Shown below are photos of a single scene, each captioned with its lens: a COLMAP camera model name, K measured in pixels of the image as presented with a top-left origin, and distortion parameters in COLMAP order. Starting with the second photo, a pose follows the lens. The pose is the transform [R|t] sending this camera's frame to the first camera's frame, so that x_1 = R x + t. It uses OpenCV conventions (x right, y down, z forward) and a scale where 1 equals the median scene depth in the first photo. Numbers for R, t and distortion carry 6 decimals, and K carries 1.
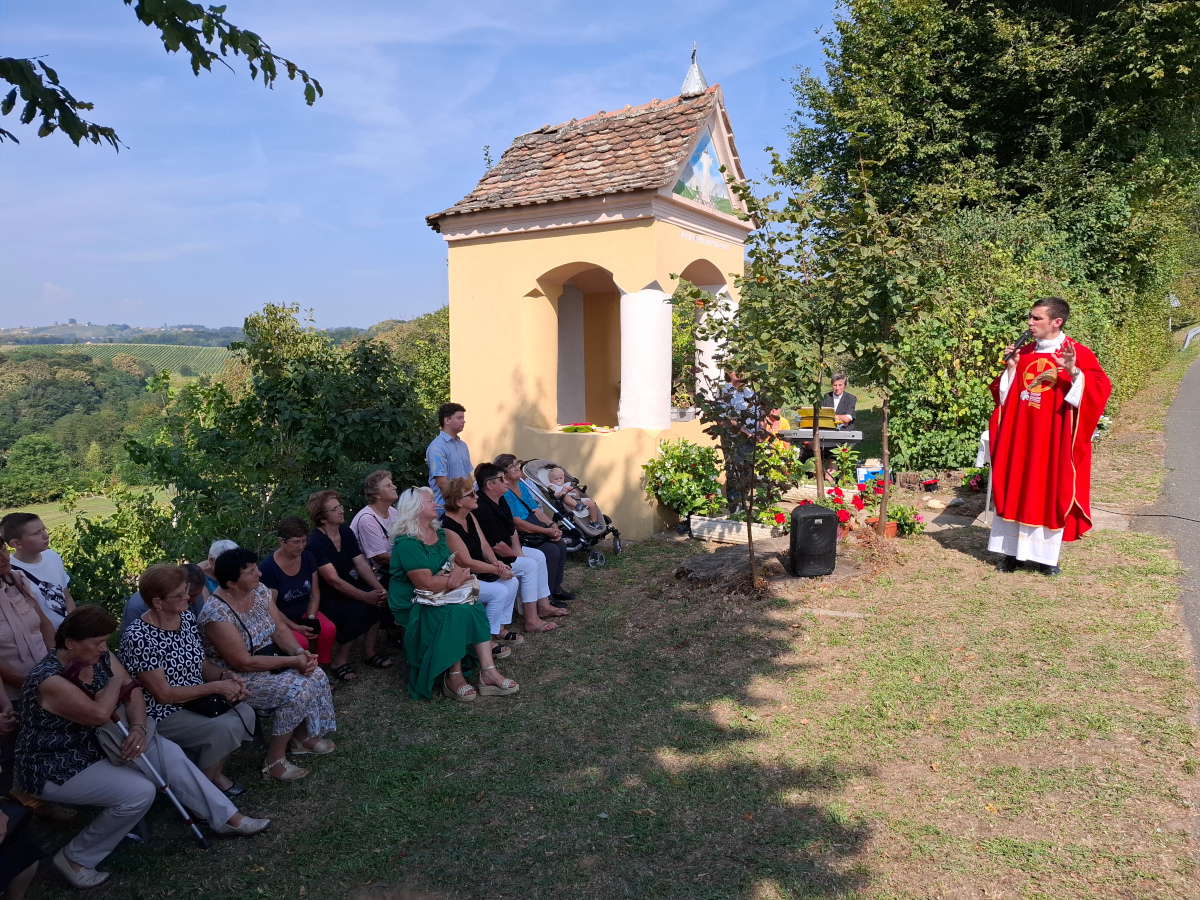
lens RADIAL K [[833.6, 0, 617.6], [0, 833.6, 444.0], [0, 0, 1]] dist [0.076744, -0.089908]
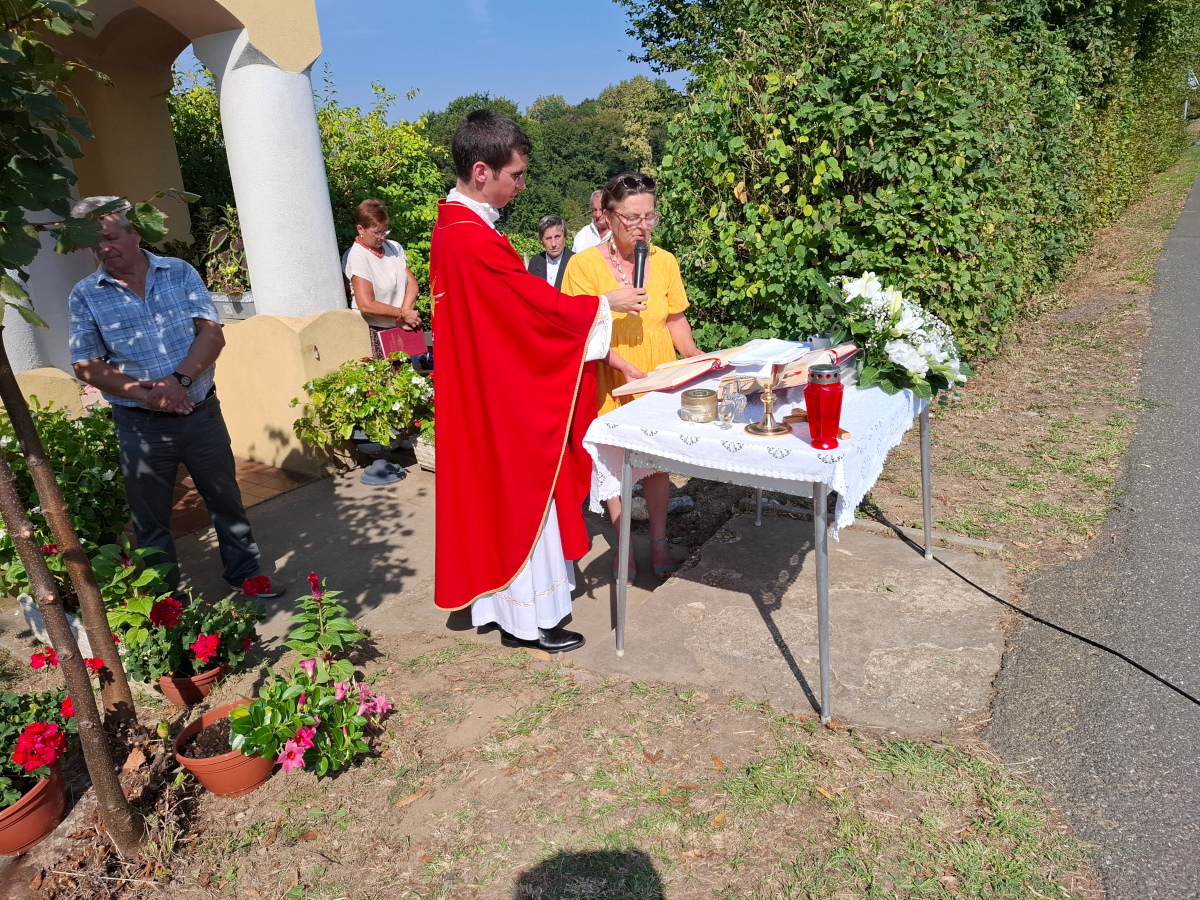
lens RADIAL K [[849.6, 0, 605.1], [0, 849.6, 436.2], [0, 0, 1]] dist [0.093200, -0.125248]
pose [[0.999441, -0.032791, -0.006488, 0.413992], [0.033427, 0.980681, 0.192736, -0.068849], [0.000043, -0.192845, 0.981229, 0.613797]]
